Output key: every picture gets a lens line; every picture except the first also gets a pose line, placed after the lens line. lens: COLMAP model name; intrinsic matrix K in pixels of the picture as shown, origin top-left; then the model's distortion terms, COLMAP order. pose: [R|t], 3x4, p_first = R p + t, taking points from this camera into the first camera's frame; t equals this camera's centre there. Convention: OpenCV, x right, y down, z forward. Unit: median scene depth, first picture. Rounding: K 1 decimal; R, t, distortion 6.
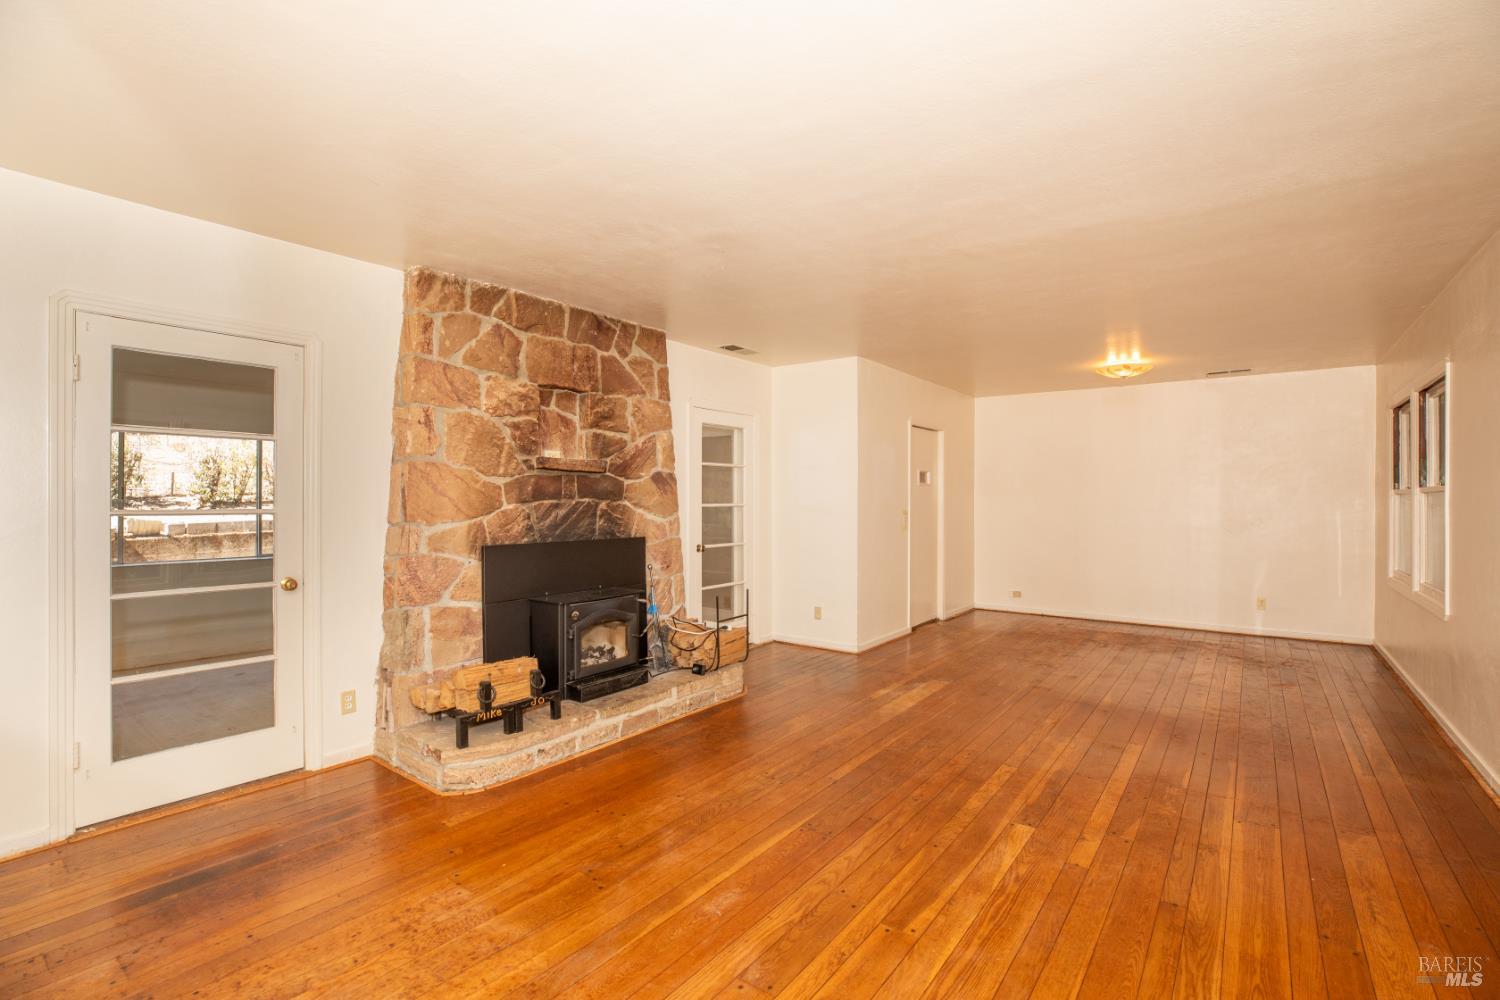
lens RADIAL K [[684.6, 0, 752.1], [0, 684.6, 498.2], [0, 0, 1]] dist [-0.046781, 0.014037]
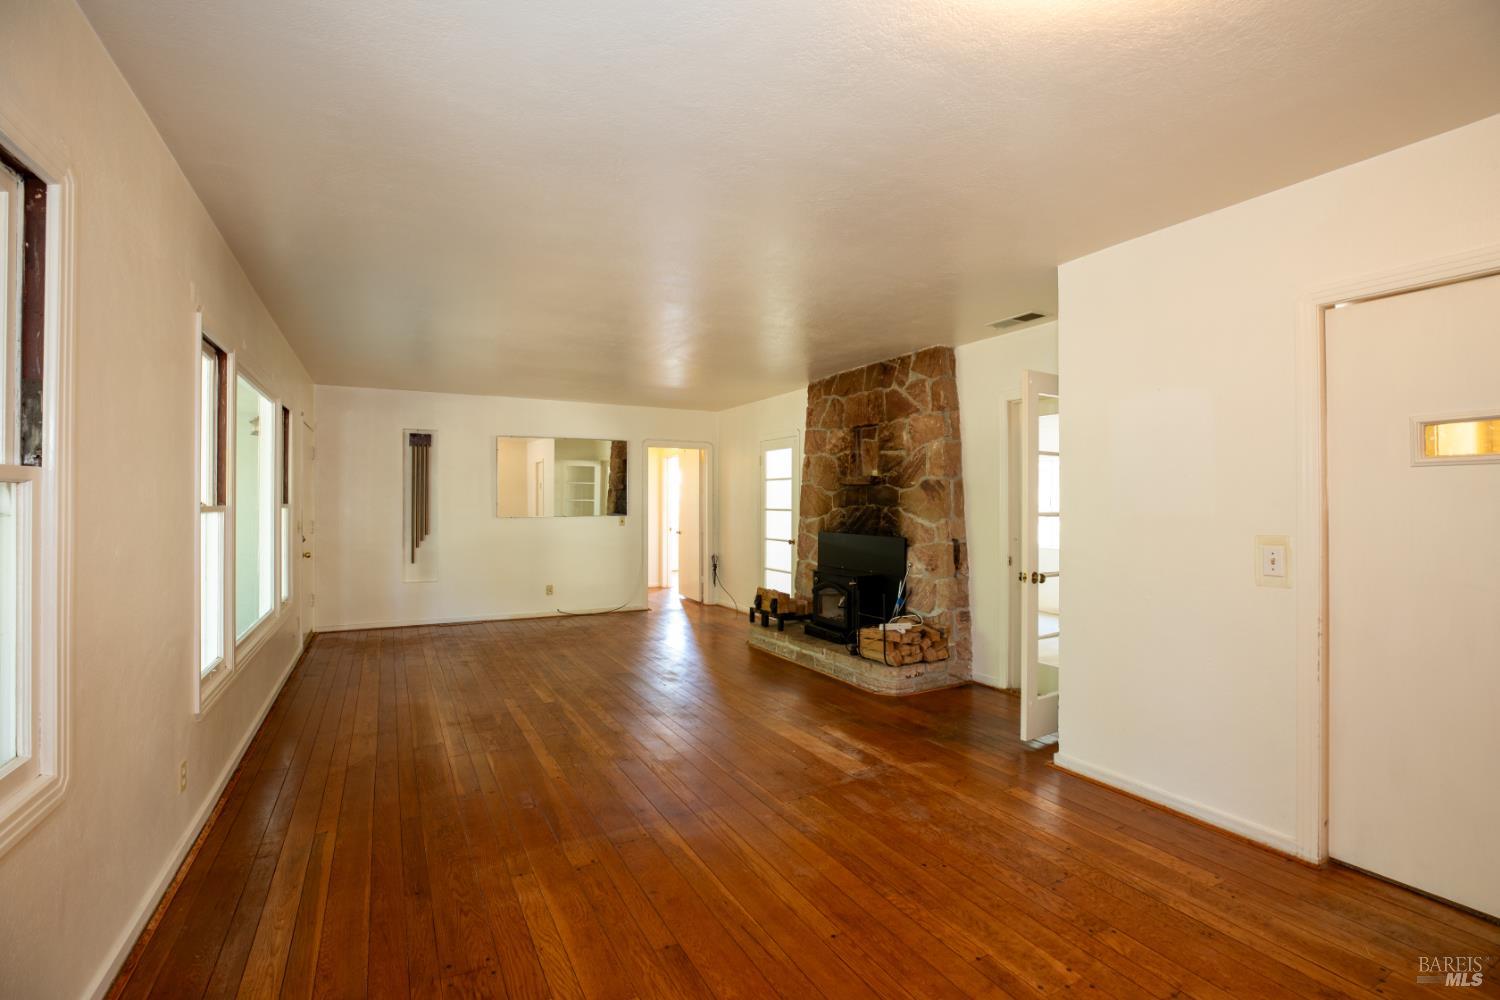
lens RADIAL K [[684.6, 0, 752.1], [0, 684.6, 498.2], [0, 0, 1]] dist [-0.046781, 0.014037]
pose [[-0.422031, -0.008974, -0.906537, 1.183839], [-0.002446, 0.999959, -0.008760, 0.000676], [0.906578, -0.001480, -0.422035, 1.489432]]
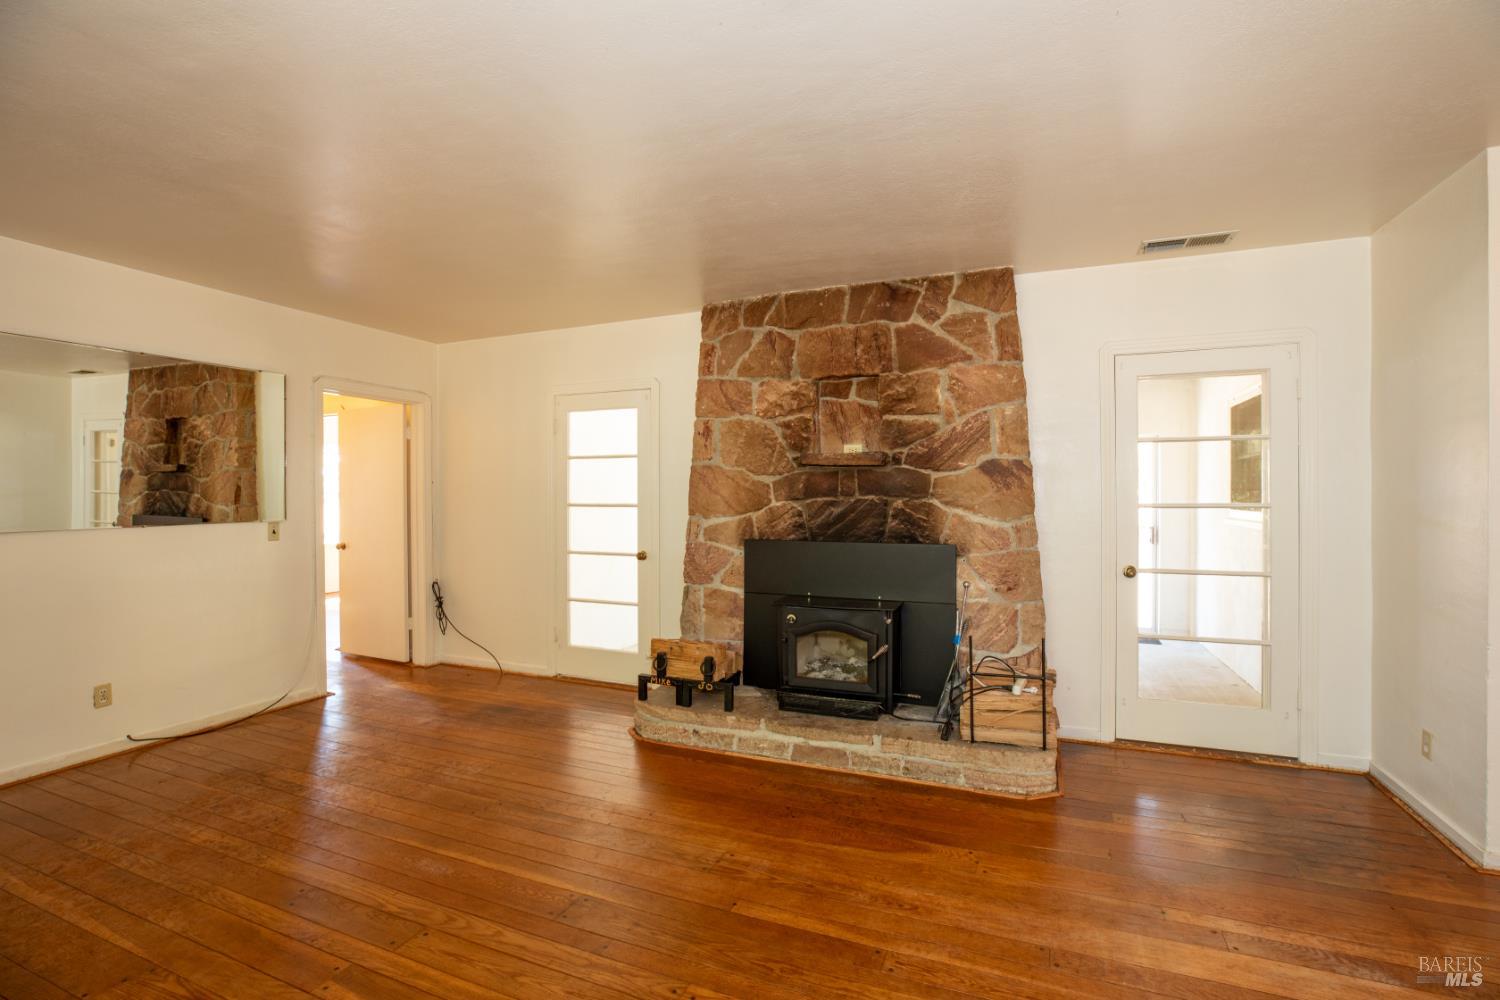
lens RADIAL K [[684.6, 0, 752.1], [0, 684.6, 498.2], [0, 0, 1]] dist [-0.046781, 0.014037]
pose [[0.245079, 0.001850, -0.969501, 0.637961], [0.003118, 0.999992, 0.002697, 0.000935], [0.969498, -0.003684, 0.245071, 0.697809]]
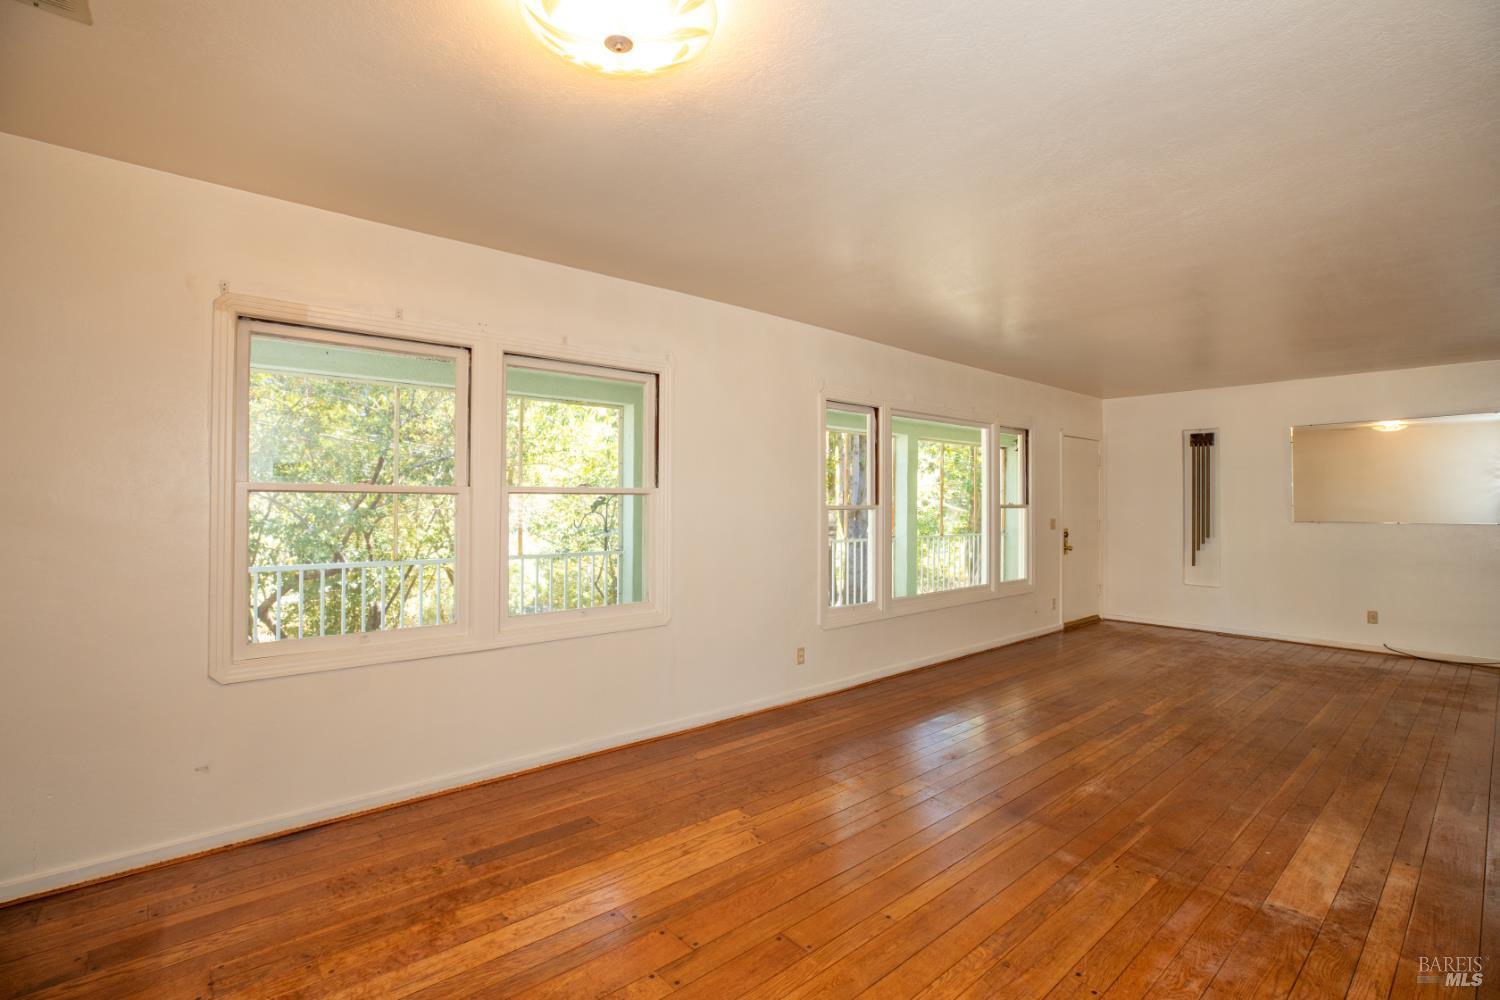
lens RADIAL K [[684.6, 0, 752.1], [0, 684.6, 498.2], [0, 0, 1]] dist [-0.046781, 0.014037]
pose [[-0.976656, -0.004936, 0.214751, 0.669735], [-0.006241, 0.999966, -0.005397, -0.000044], [-0.214717, -0.006612, -0.976654, 1.887509]]
